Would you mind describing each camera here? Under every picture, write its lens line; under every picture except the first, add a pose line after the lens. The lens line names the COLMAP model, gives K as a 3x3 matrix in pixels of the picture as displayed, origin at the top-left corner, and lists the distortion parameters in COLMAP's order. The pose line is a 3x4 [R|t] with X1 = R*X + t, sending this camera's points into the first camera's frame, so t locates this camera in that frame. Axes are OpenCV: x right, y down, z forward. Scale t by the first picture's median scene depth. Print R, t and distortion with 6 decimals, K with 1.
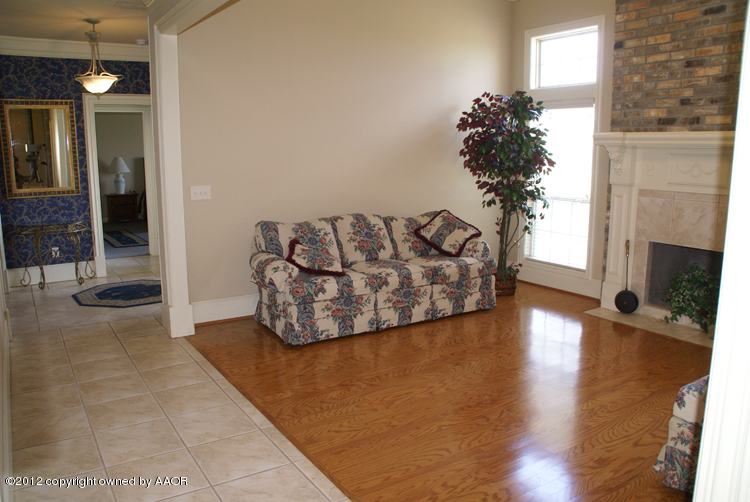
lens RADIAL K [[616.6, 0, 373.8], [0, 616.6, 252.2], [0, 0, 1]] dist [-0.055202, 0.040888]
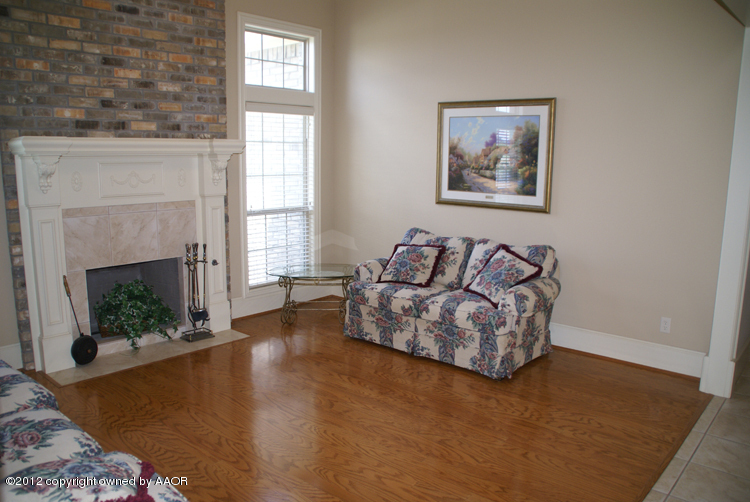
lens RADIAL K [[616.6, 0, 361.8], [0, 616.6, 239.8], [0, 0, 1]] dist [-0.055202, 0.040888]
pose [[-0.290025, -0.144514, 0.946045, -0.452447], [0.157418, 0.967865, 0.196106, -0.169859], [-0.943984, 0.205800, -0.257956, 0.910371]]
